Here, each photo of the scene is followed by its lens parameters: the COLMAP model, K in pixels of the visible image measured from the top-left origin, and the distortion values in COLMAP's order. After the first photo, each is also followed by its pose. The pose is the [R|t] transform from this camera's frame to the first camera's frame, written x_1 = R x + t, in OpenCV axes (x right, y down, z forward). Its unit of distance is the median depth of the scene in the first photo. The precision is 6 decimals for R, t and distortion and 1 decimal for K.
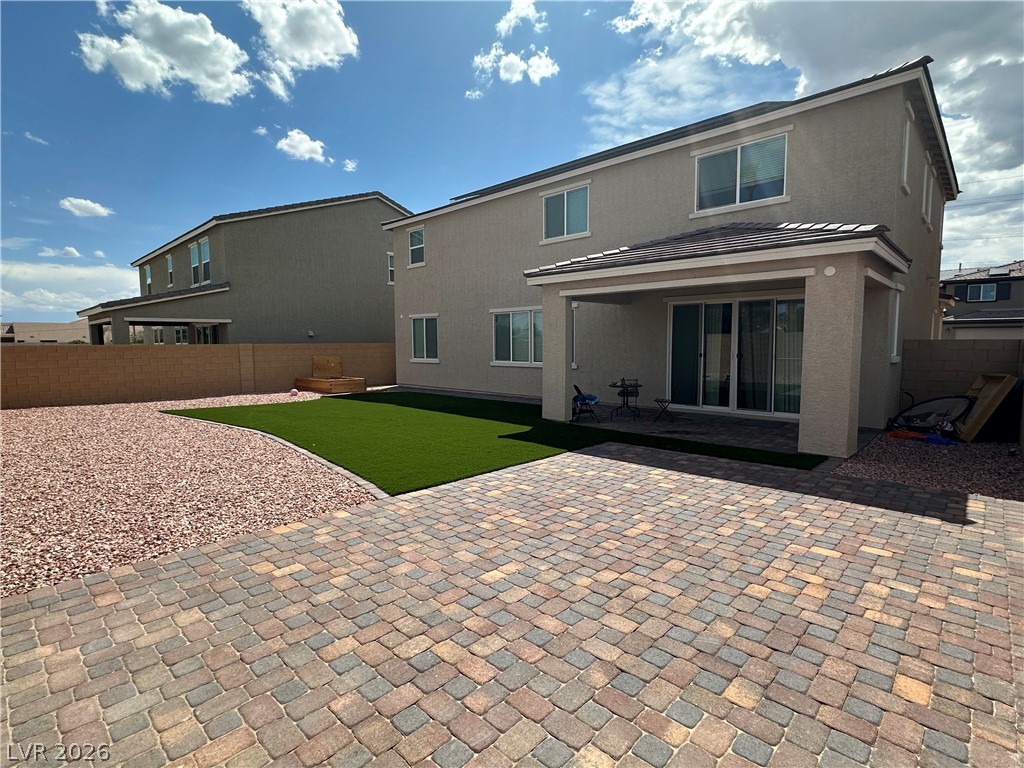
lens RADIAL K [[508.8, 0, 514.0], [0, 508.8, 385.0], [0, 0, 1]] dist [-0.002514, -0.001756]
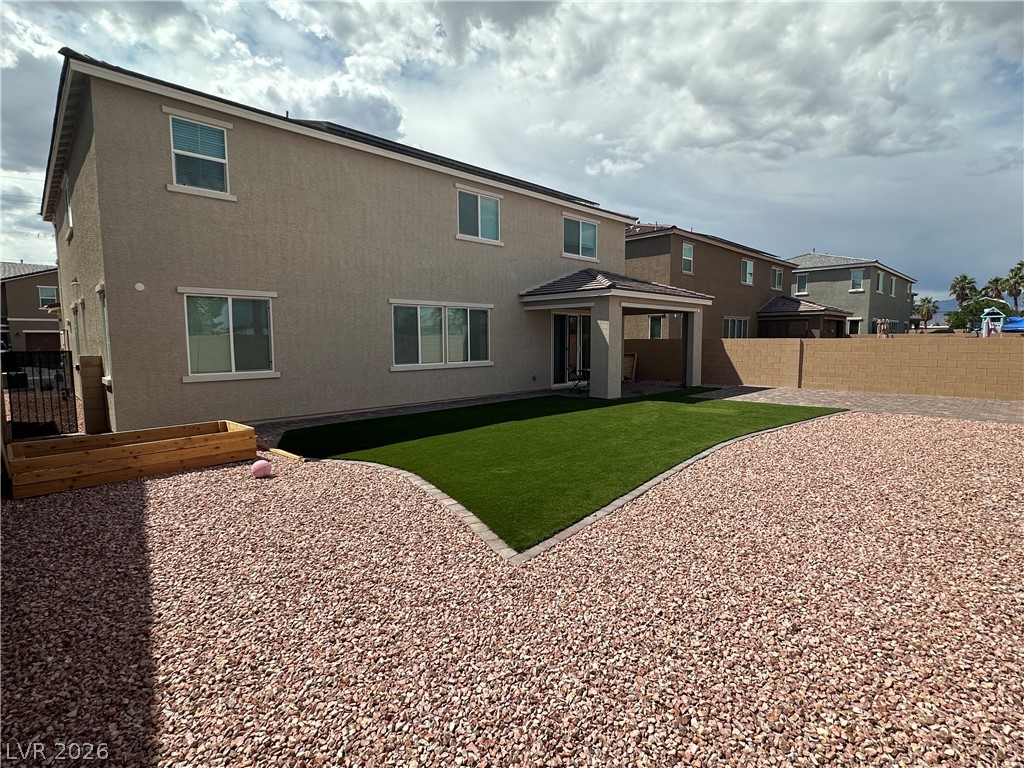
lens RADIAL K [[508.8, 0, 512.7], [0, 508.8, 383.9], [0, 0, 1]] dist [-0.002514, -0.001756]
pose [[0.024693, -0.084029, 0.996157, -0.874335], [0.091669, 0.992453, 0.081445, -0.070368], [-0.995483, 0.089305, 0.032210, 0.851907]]
